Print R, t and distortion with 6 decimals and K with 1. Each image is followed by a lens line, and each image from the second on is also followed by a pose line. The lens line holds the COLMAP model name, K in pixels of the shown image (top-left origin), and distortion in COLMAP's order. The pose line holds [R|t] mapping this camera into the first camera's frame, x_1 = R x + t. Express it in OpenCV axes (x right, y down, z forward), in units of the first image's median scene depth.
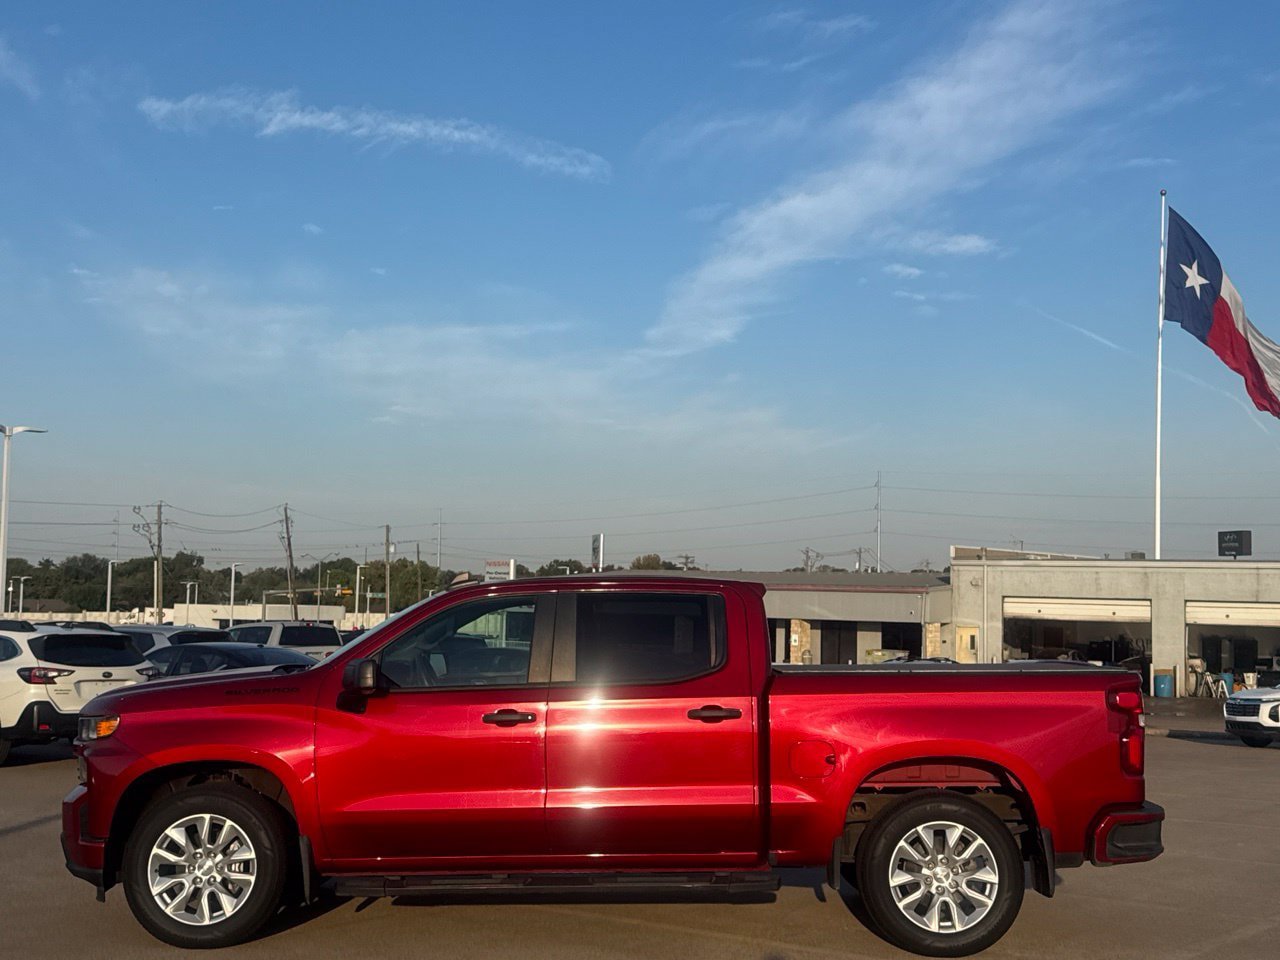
lens RADIAL K [[1624.3, 0, 640.0], [0, 1624.3, 480.0], [0, 0, 1]] dist [0.108736, 0.003382]
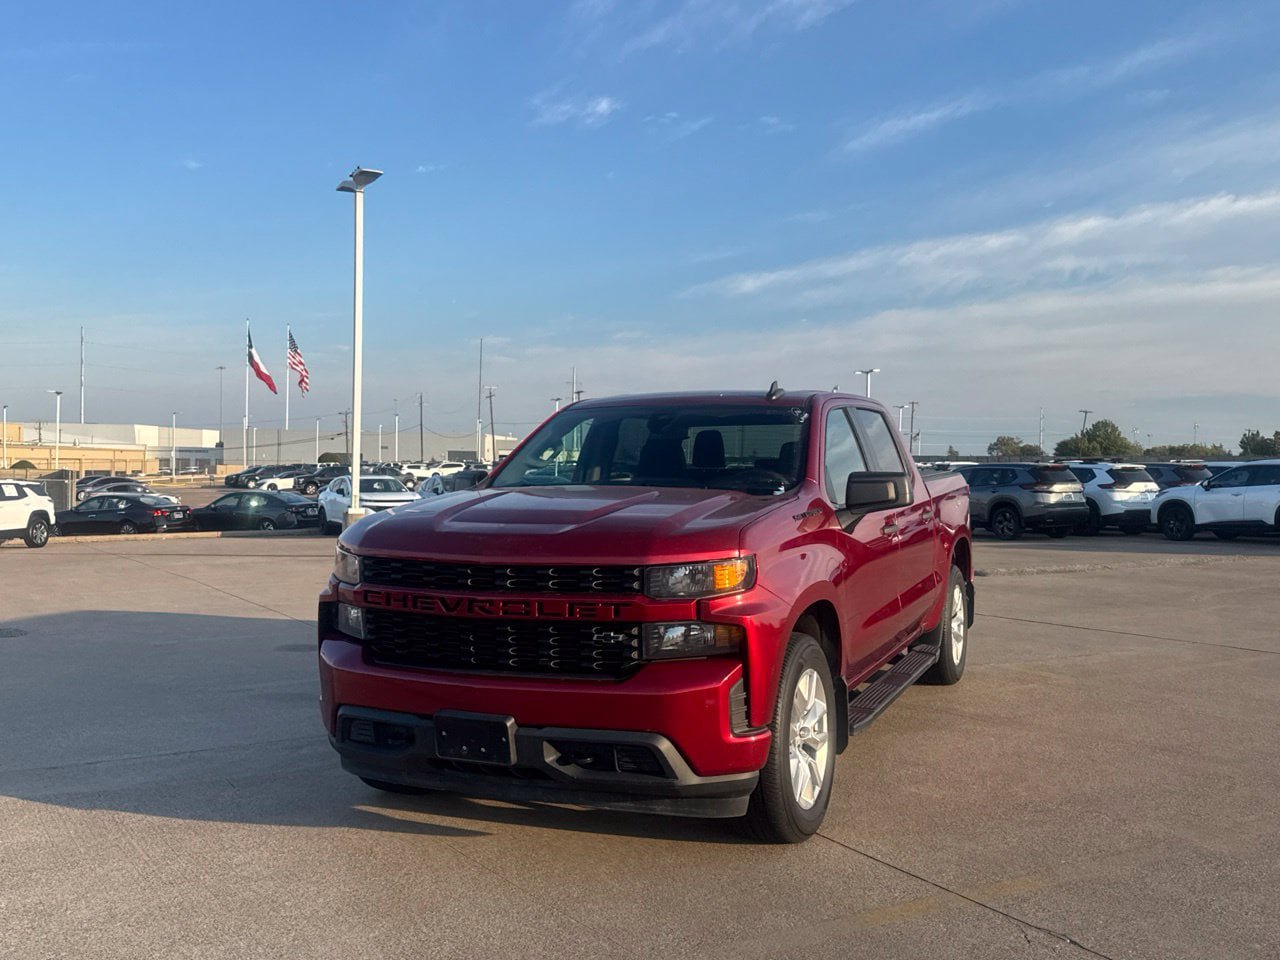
lens RADIAL K [[1200.3, 0, 632.0], [0, 1200.3, 481.2], [0, 0, 1]] dist [0.208774, -0.472438]
pose [[0.401549, -0.023472, 0.915537, -0.089404], [-0.079094, 0.995048, 0.060200, 0.008976], [-0.912416, -0.096587, 0.397704, 0.091535]]
